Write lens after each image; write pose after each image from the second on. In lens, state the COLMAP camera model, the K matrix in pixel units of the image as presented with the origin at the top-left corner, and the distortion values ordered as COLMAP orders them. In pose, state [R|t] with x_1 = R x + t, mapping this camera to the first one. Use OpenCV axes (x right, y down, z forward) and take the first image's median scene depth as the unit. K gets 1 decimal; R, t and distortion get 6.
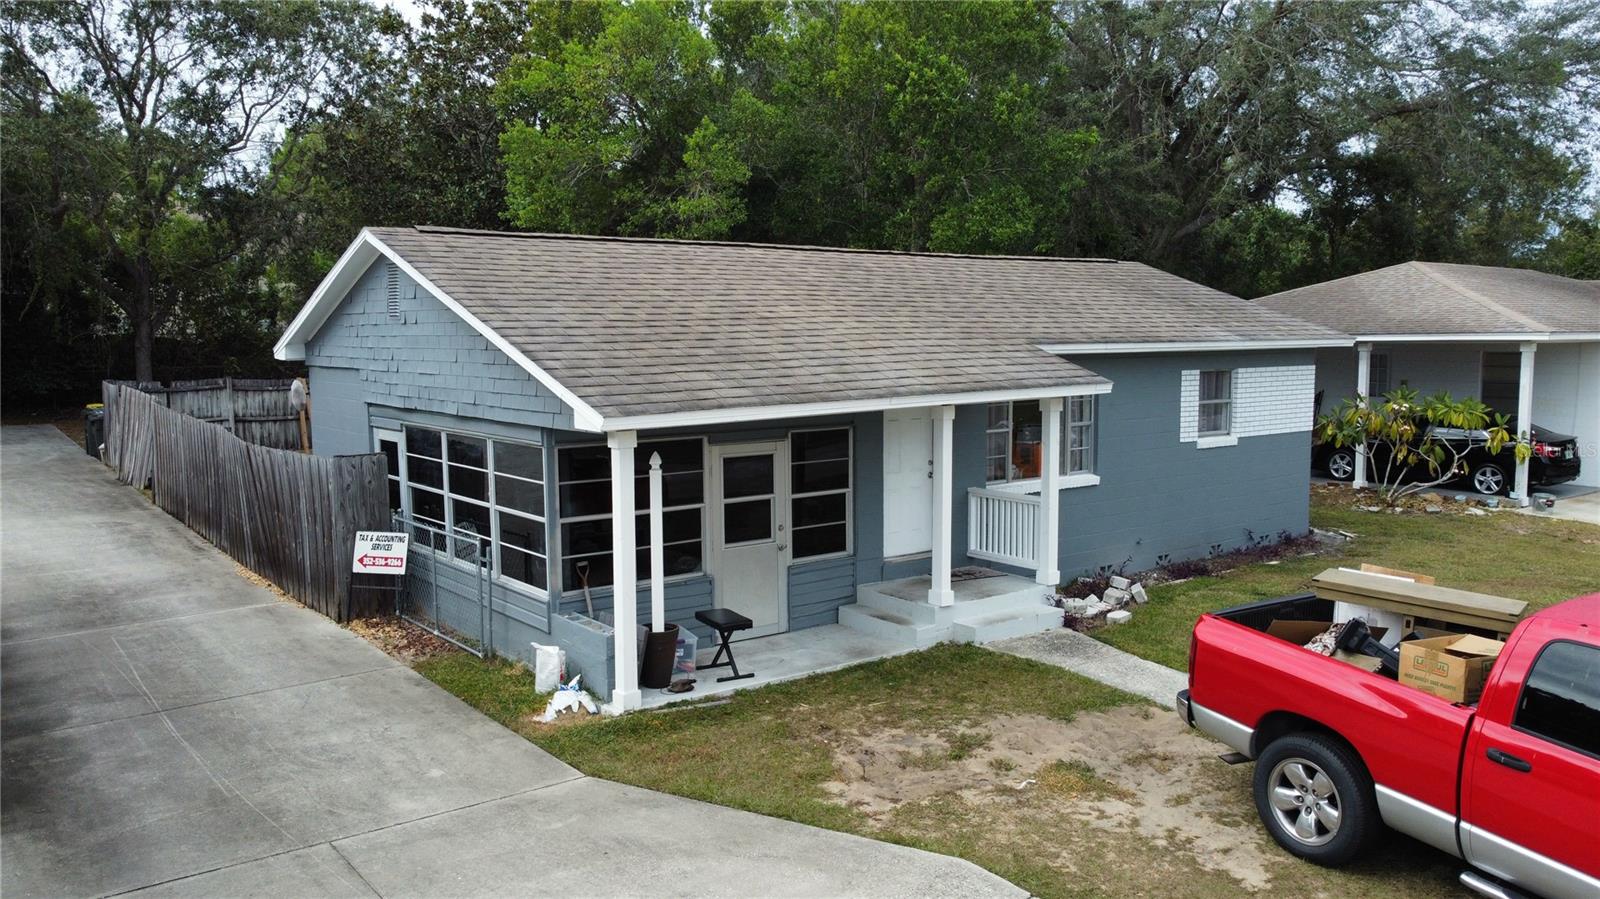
lens RADIAL K [[1212.1, 0, 796.1], [0, 1212.1, 447.7], [0, 0, 1]] dist [-0.001975, 0.001743]
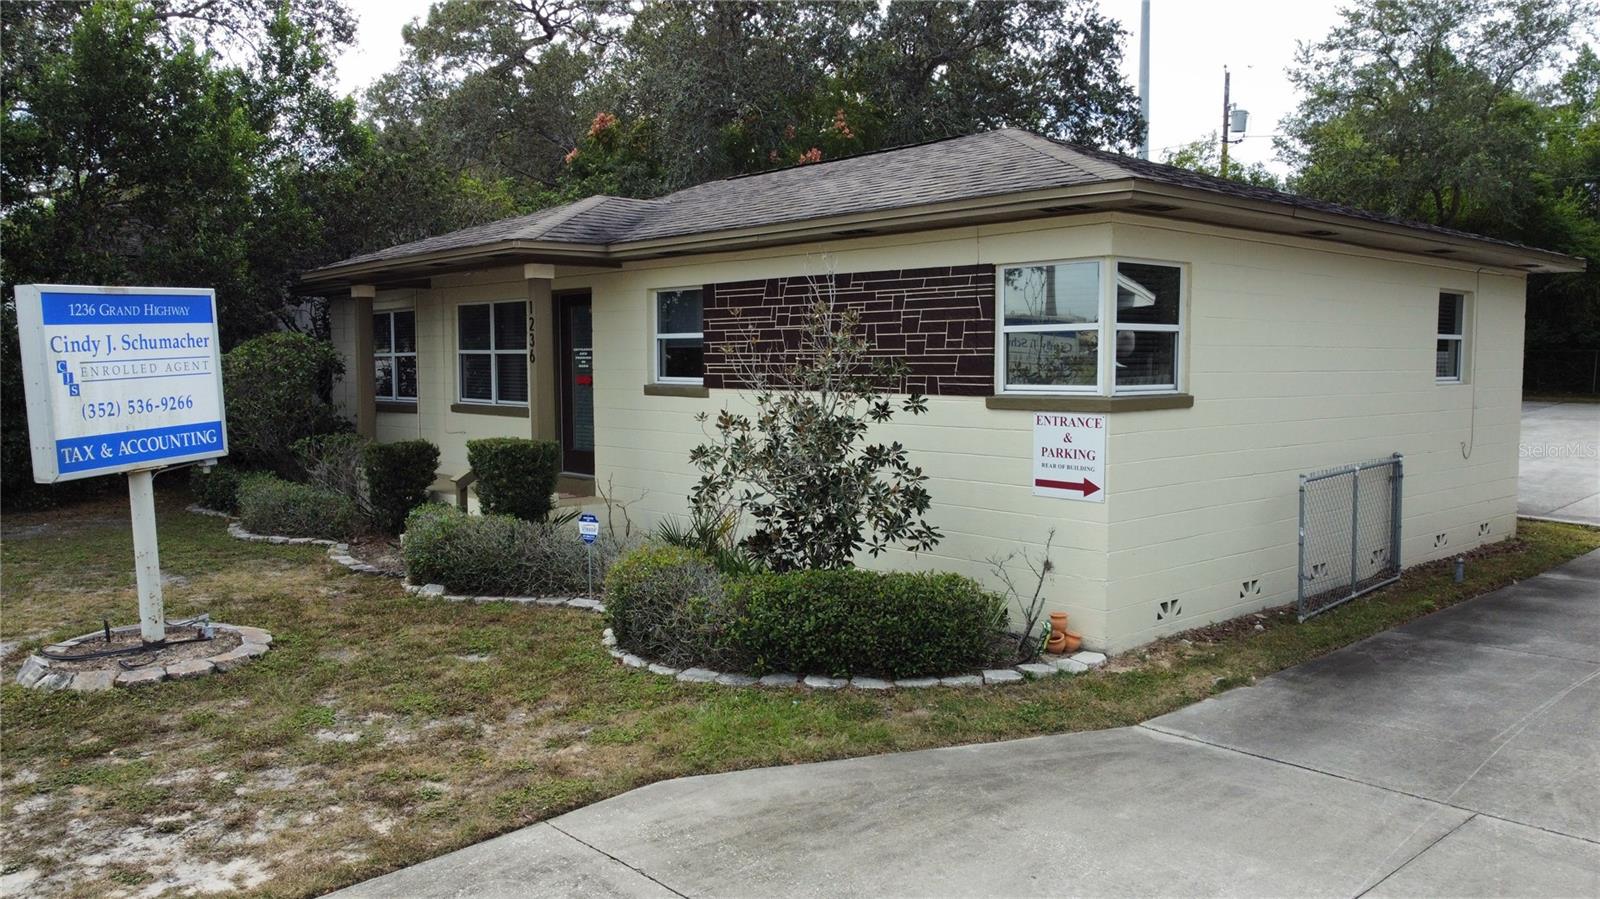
lens RADIAL K [[1212.1, 0, 796.1], [0, 1212.1, 447.7], [0, 0, 1]] dist [-0.001975, 0.001743]
pose [[0.079796, 0.075686, -0.993934, 0.195735], [-0.096826, 0.992987, 0.067841, 0.063863], [0.992097, 0.090825, 0.086565, 0.337052]]
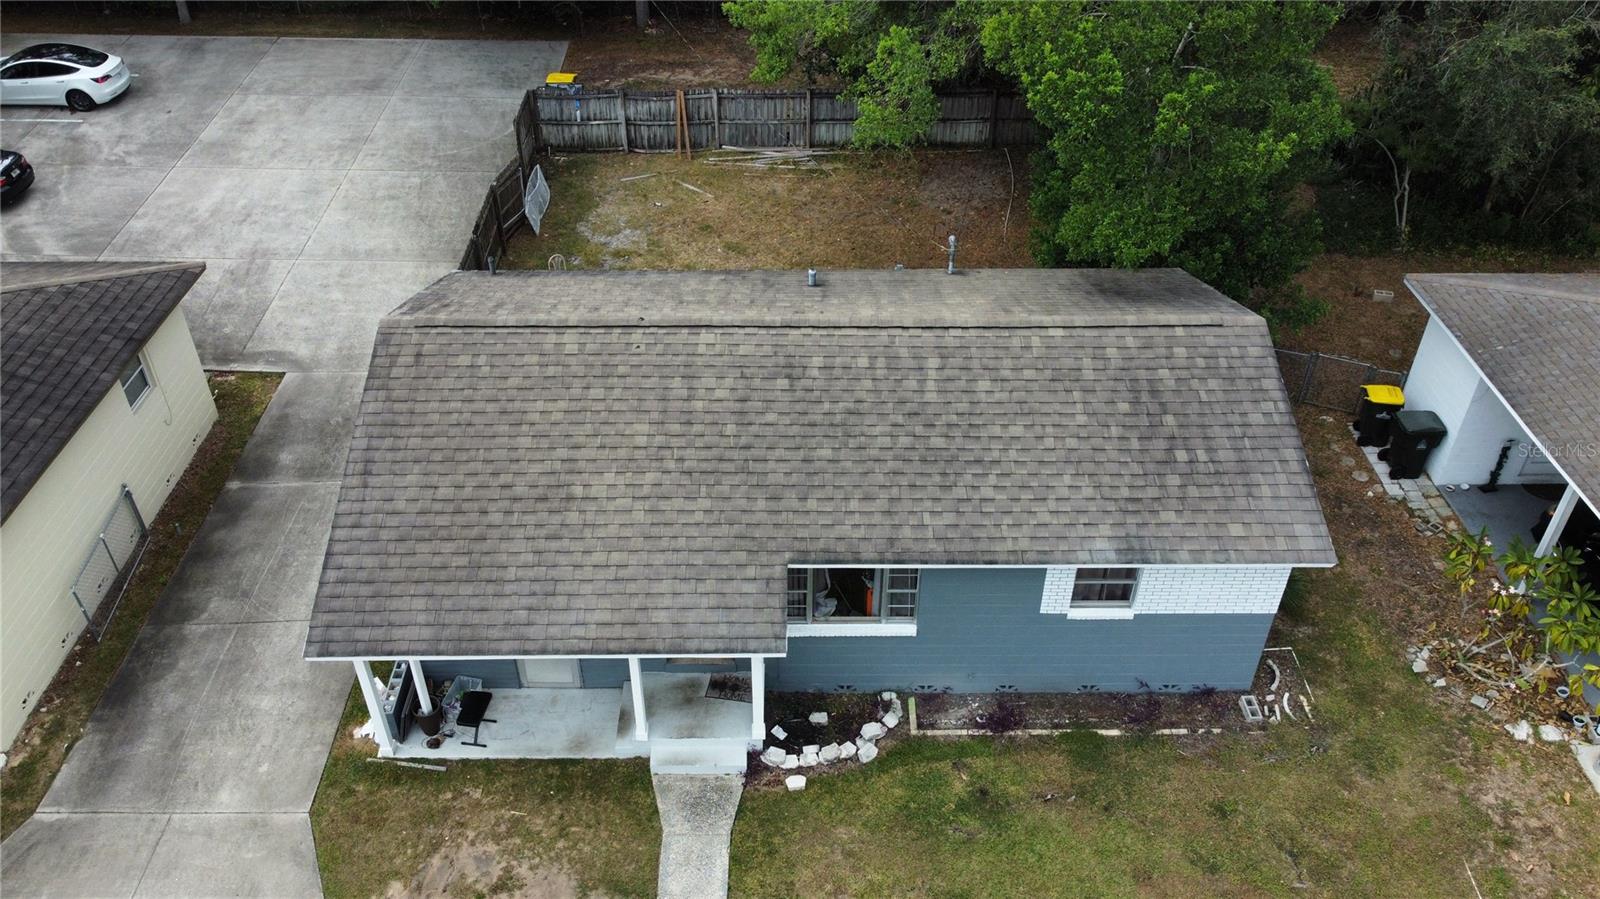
lens RADIAL K [[1212.1, 0, 796.1], [0, 1212.1, 447.7], [0, 0, 1]] dist [-0.001975, 0.001743]
pose [[0.799494, 0.368060, -0.474701, 0.830518], [-0.065942, 0.839284, 0.539680, -0.942647], [0.597043, -0.400168, 0.695273, 0.291316]]
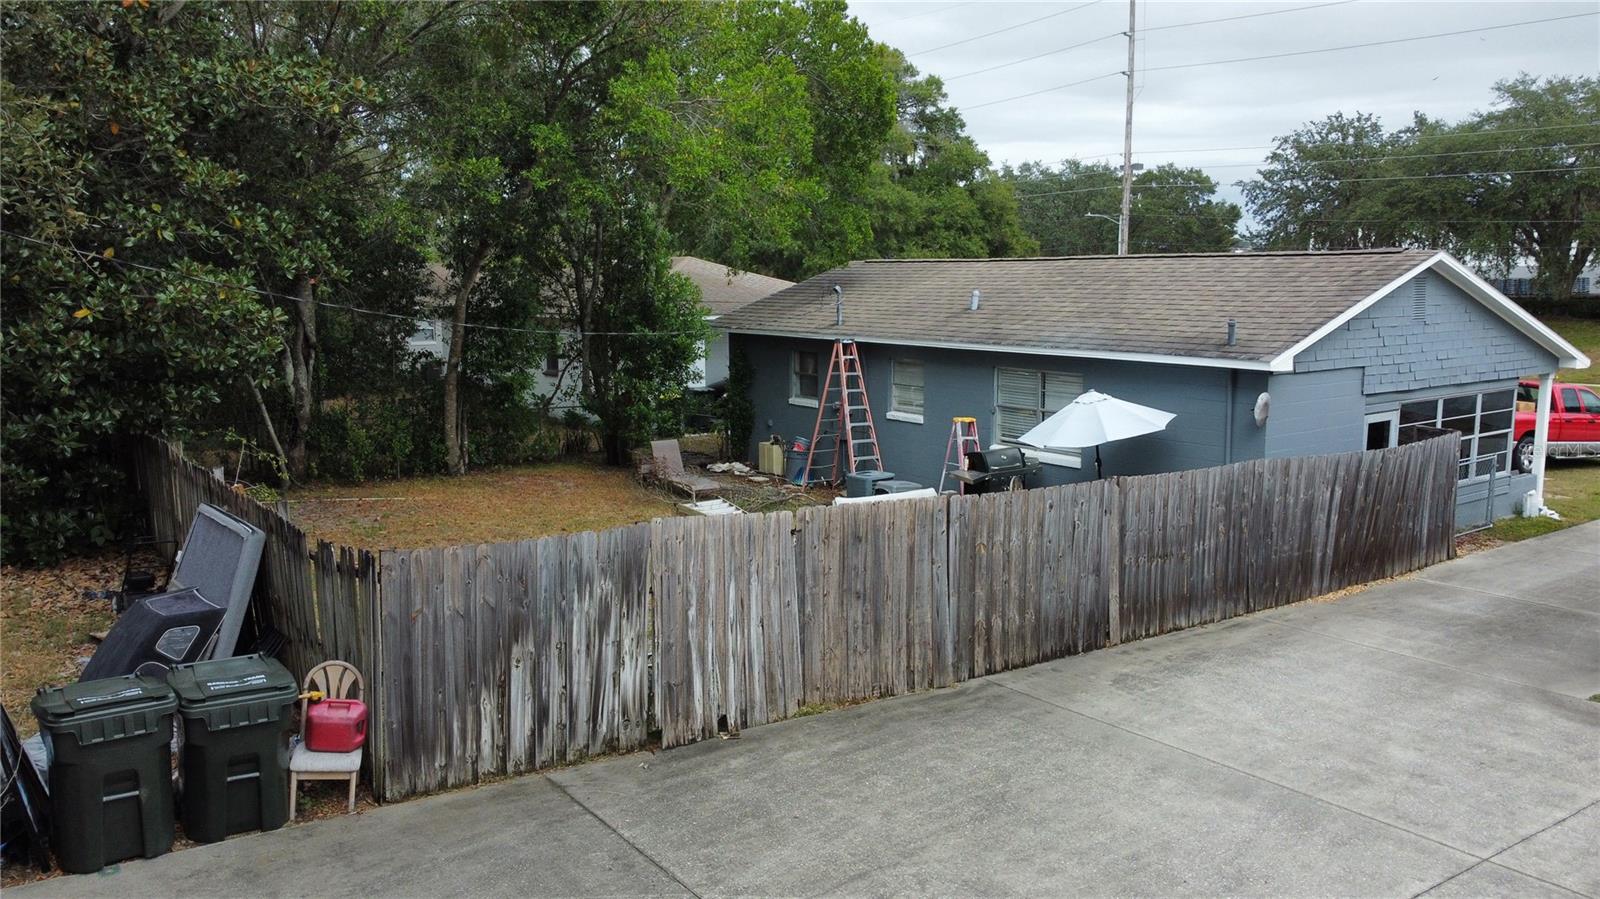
lens RADIAL K [[1212.1, 0, 796.1], [0, 1212.1, 447.7], [0, 0, 1]] dist [-0.001975, 0.001743]
pose [[0.016524, -0.131579, 0.991168, -1.882289], [0.098216, 0.986723, 0.129352, -0.234875], [-0.995028, 0.095211, 0.029228, 1.878020]]
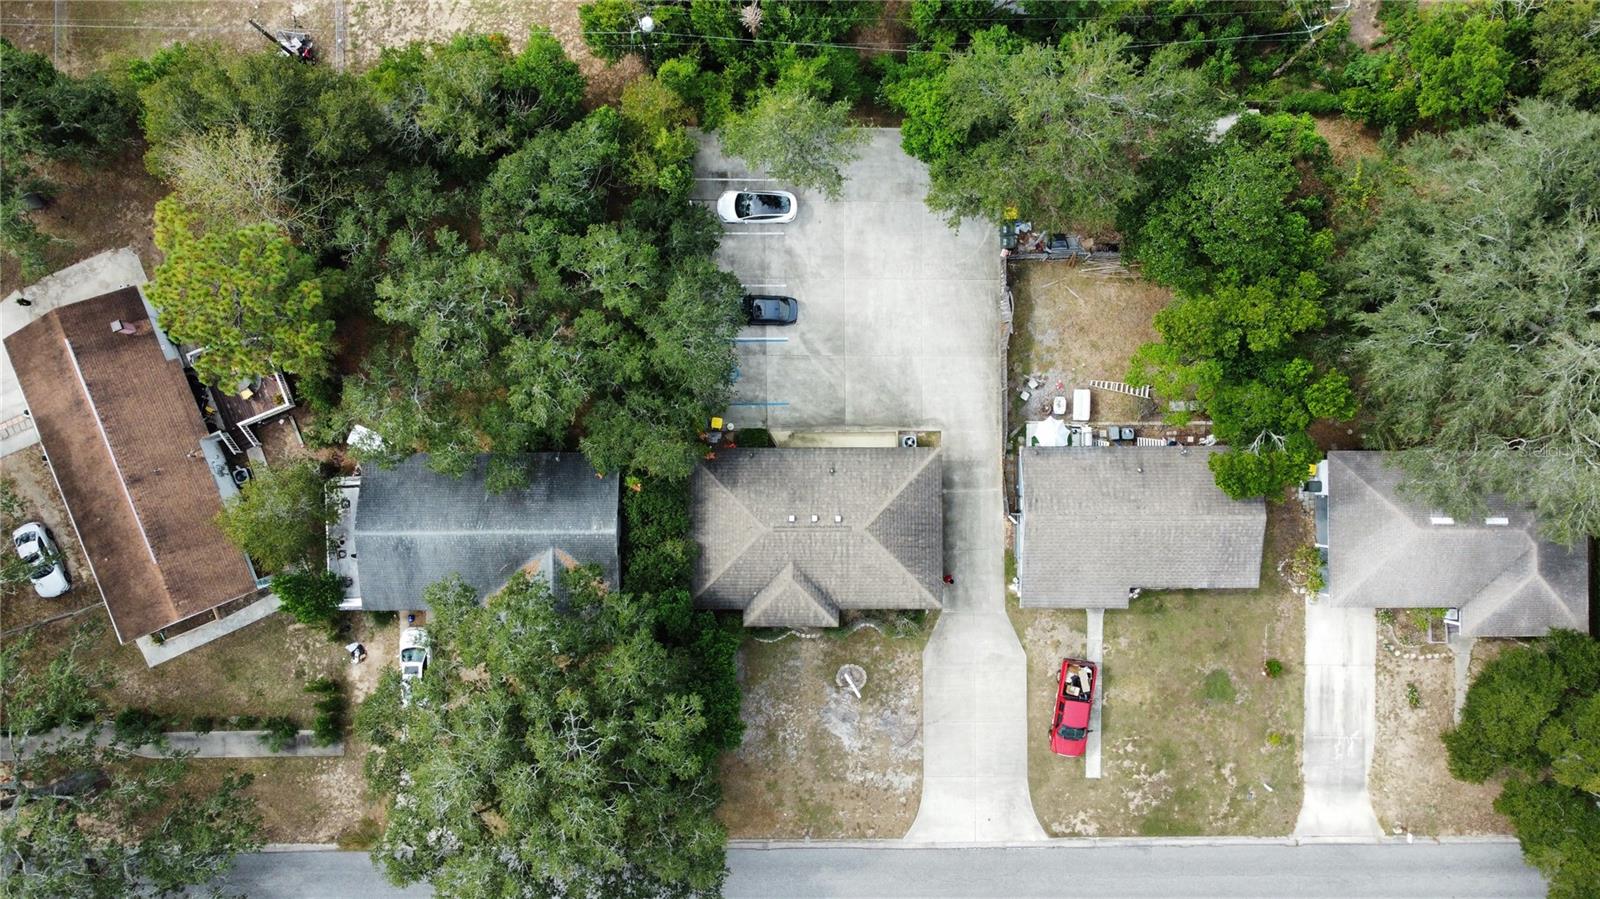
lens RADIAL K [[1212.1, 0, 796.1], [0, 1212.1, 447.7], [0, 0, 1]] dist [-0.001975, 0.001743]
pose [[0.796564, 0.604488, -0.008905, -1.408215], [-0.062654, 0.097196, 0.993291, -5.854937], [0.601298, -0.790662, 0.115297, 0.073046]]
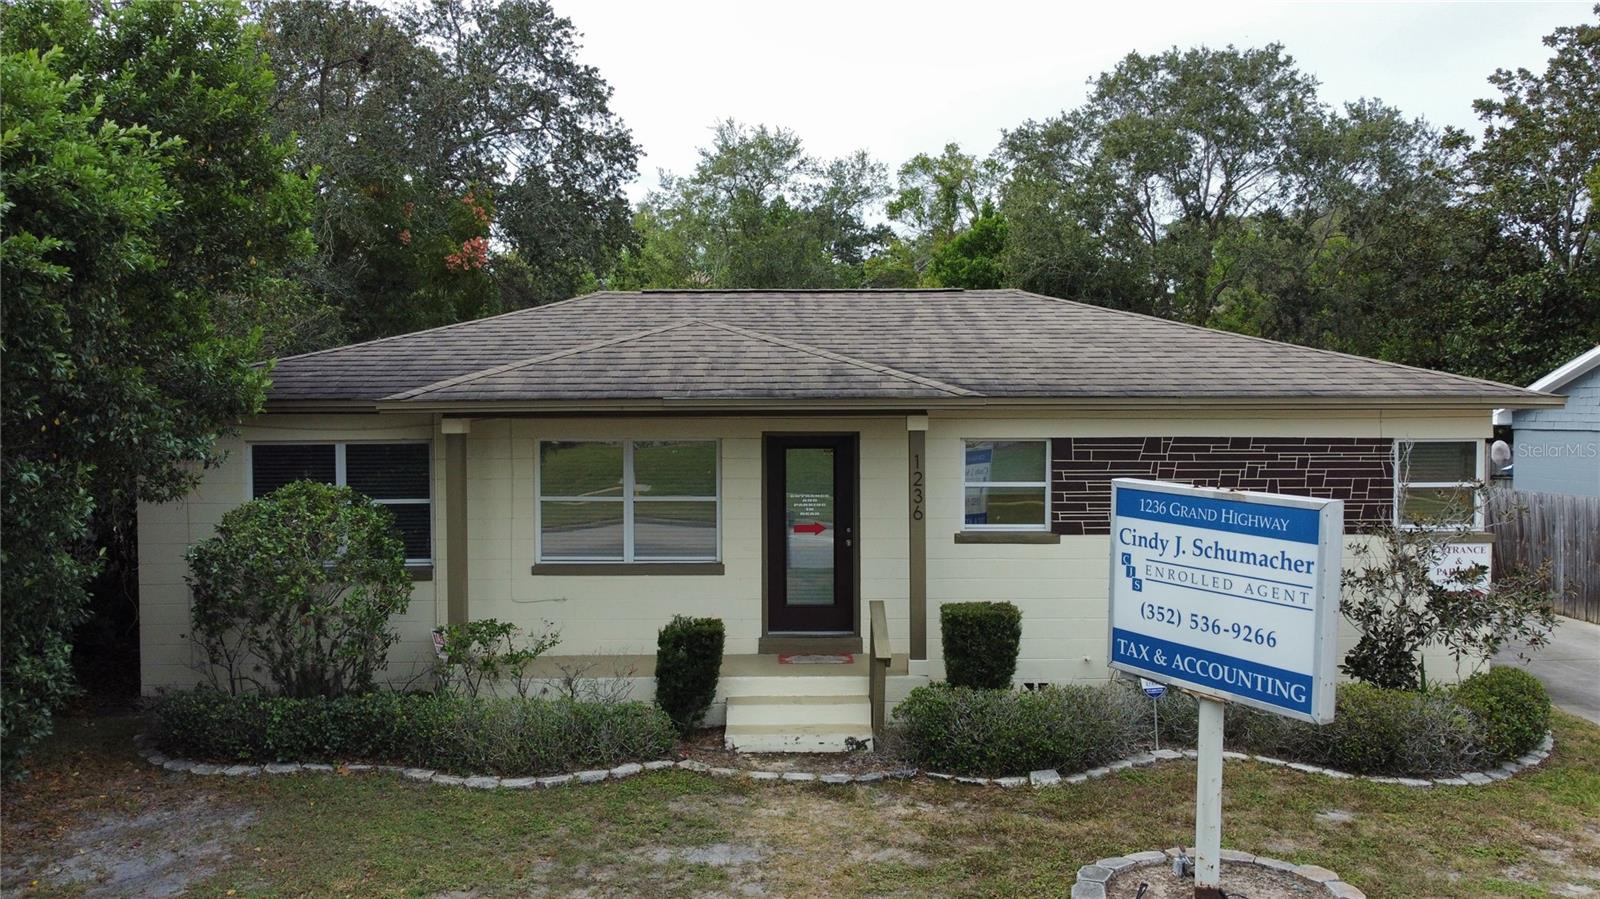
lens RADIAL K [[1212.1, 0, 796.1], [0, 1212.1, 447.7], [0, 0, 1]] dist [-0.001975, 0.001743]
pose [[0.804282, 0.019574, -0.593925, -0.351200], [-0.060035, 0.997020, -0.048439, 0.078925], [0.591207, 0.074615, 0.803061, -0.629758]]
